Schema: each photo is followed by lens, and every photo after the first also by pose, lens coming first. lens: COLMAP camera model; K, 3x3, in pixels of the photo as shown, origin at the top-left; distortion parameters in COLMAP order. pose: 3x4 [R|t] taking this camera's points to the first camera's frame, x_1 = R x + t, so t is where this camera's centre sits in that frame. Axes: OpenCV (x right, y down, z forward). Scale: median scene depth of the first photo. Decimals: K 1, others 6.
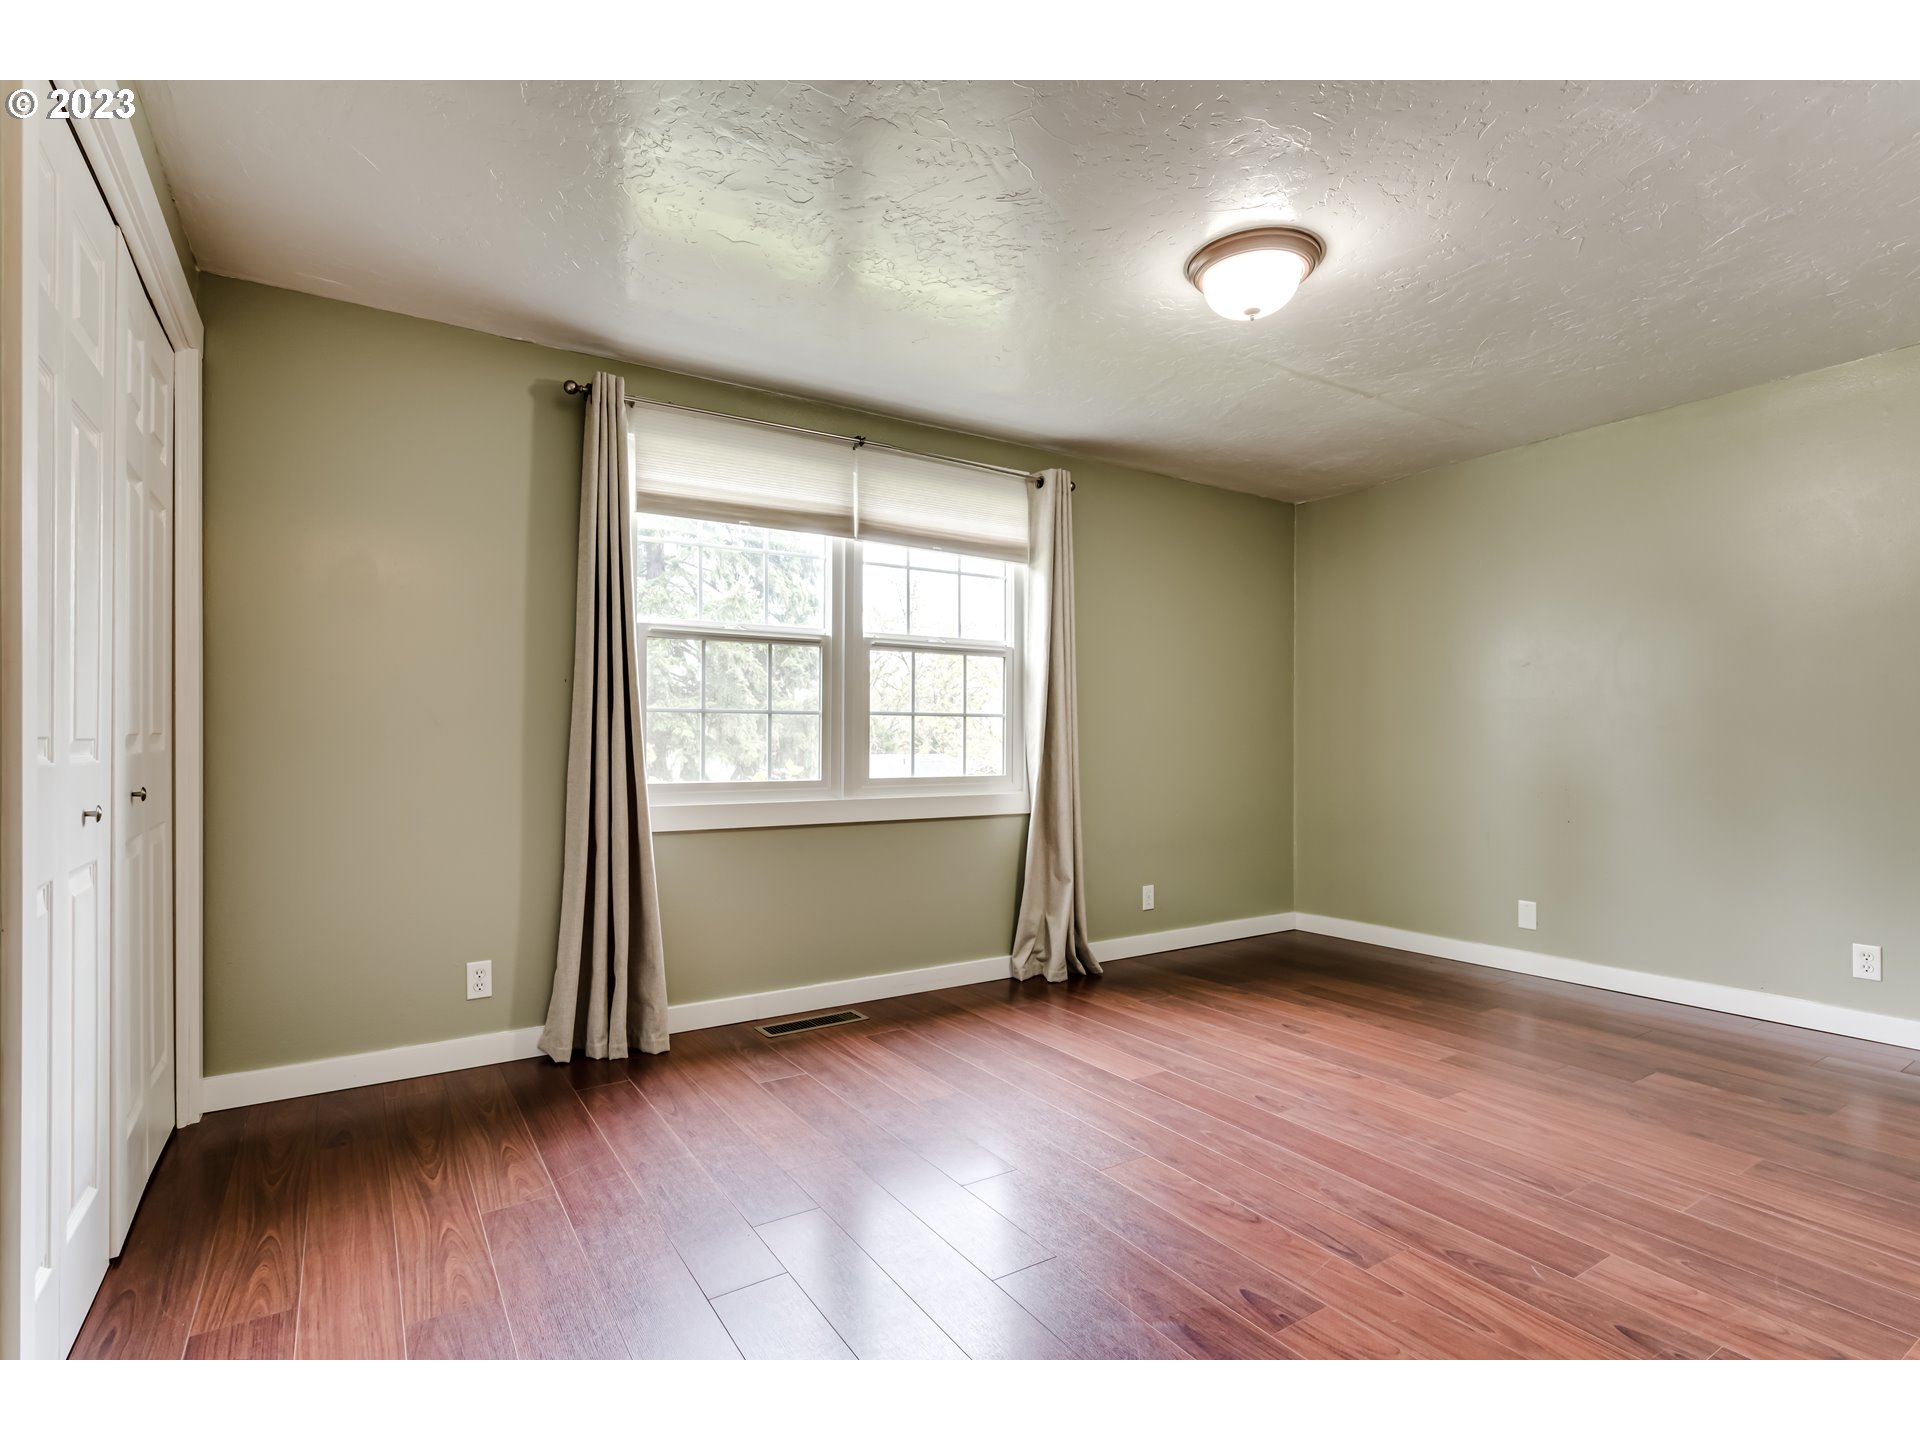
lens RADIAL K [[995.8, 0, 865.4], [0, 995.8, 747.8], [0, 0, 1]] dist [-0.001155, -0.000513]
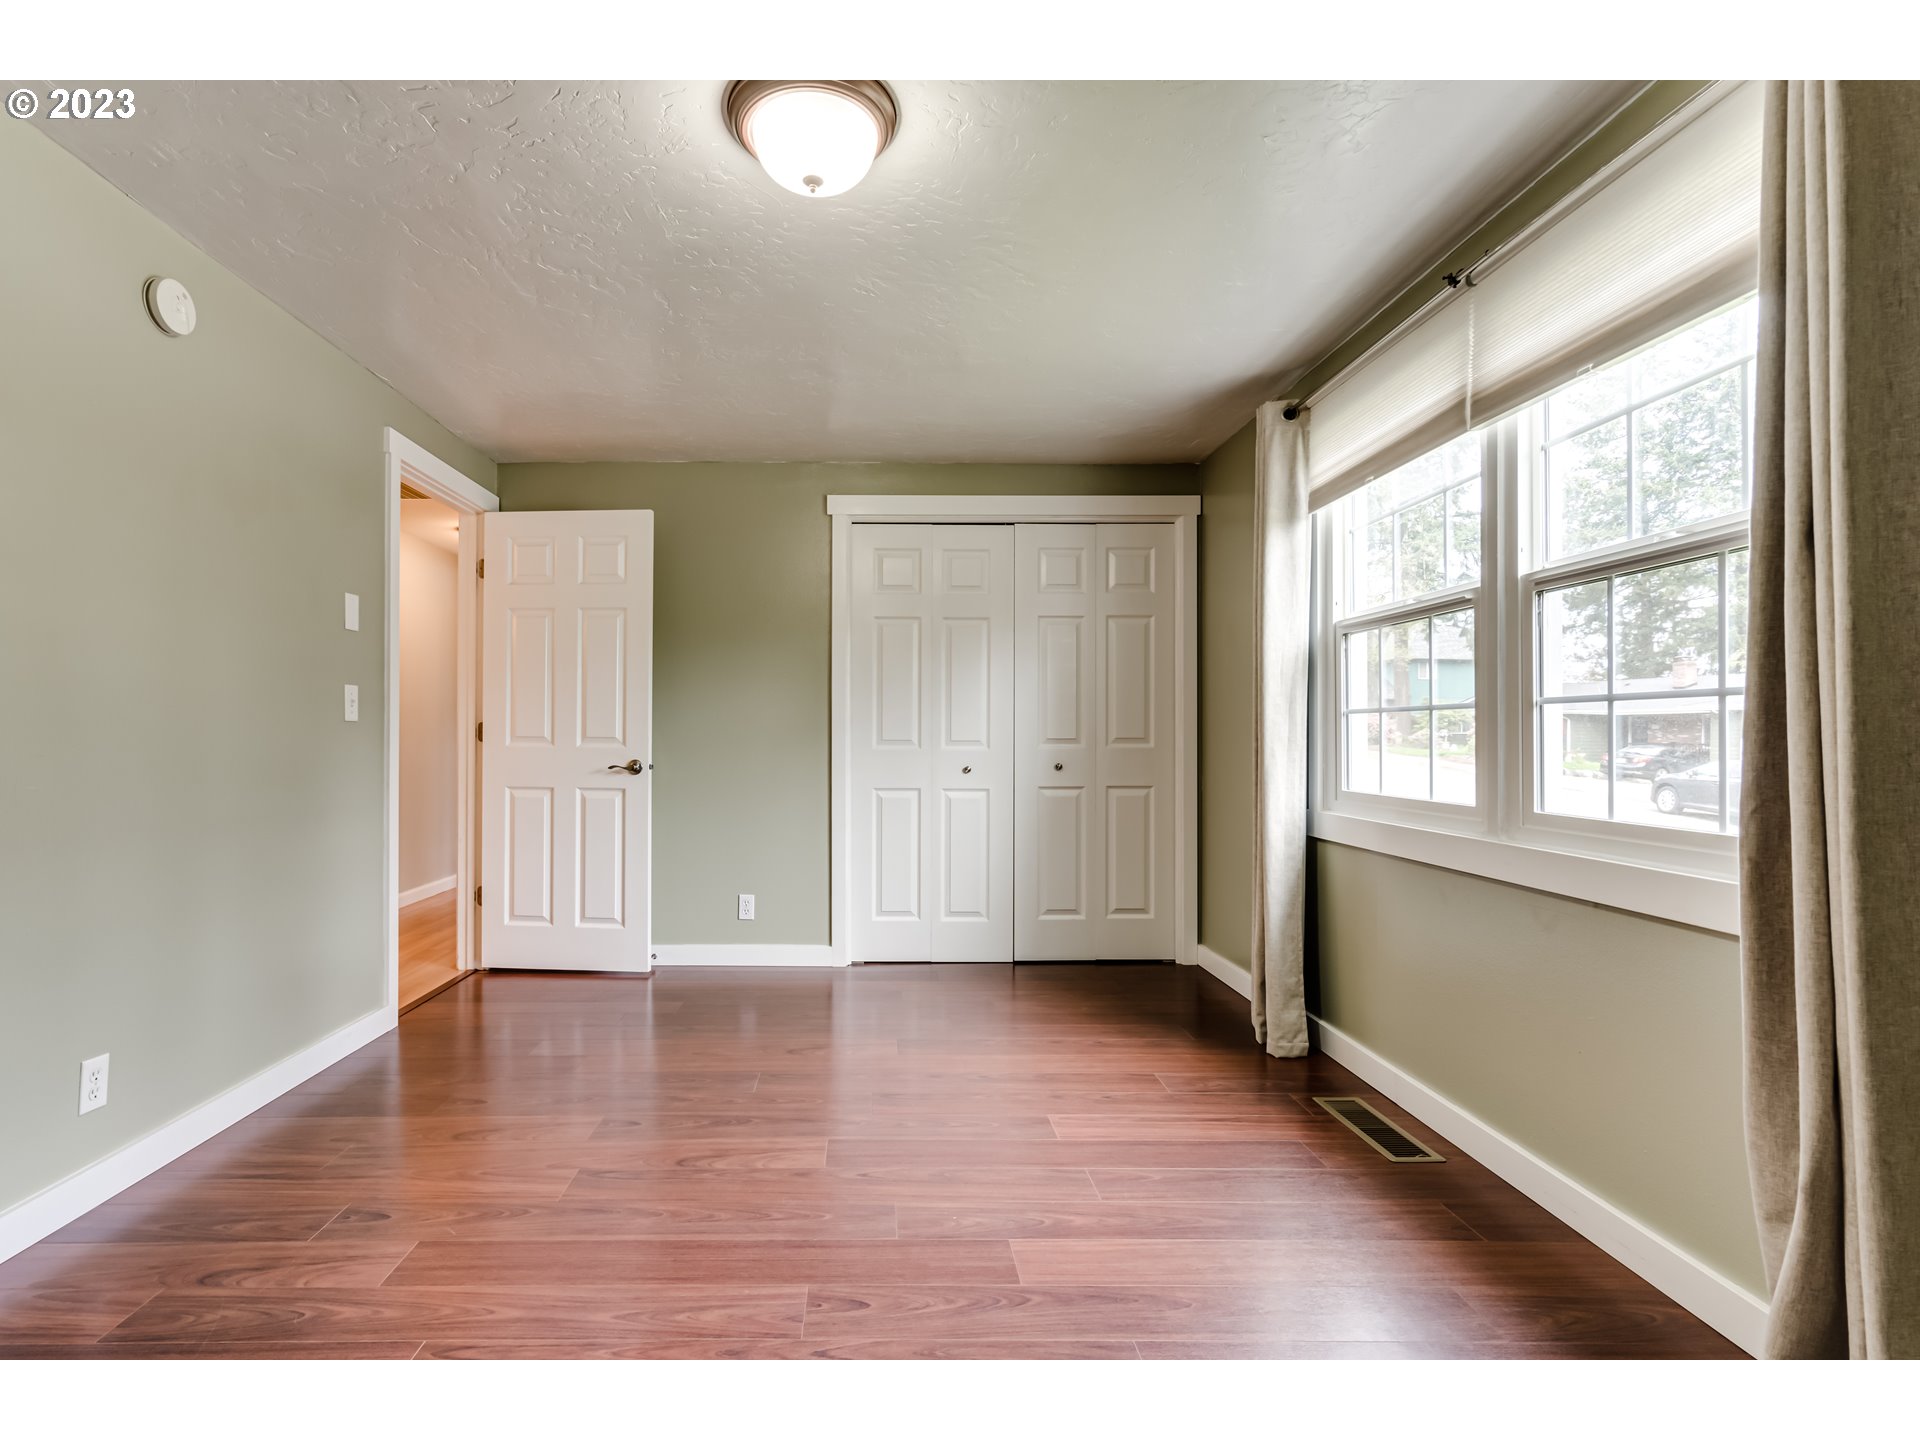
lens RADIAL K [[945.1, 0, 960.0], [0, 945.1, 720.0], [0, 0, 1]] dist [0.001299, 0.000739]
pose [[-0.453008, -0.009714, -0.891454, 0.685565], [-0.007269, 0.999948, -0.007202, -0.018167], [0.891477, 0.003217, -0.453054, 0.996145]]
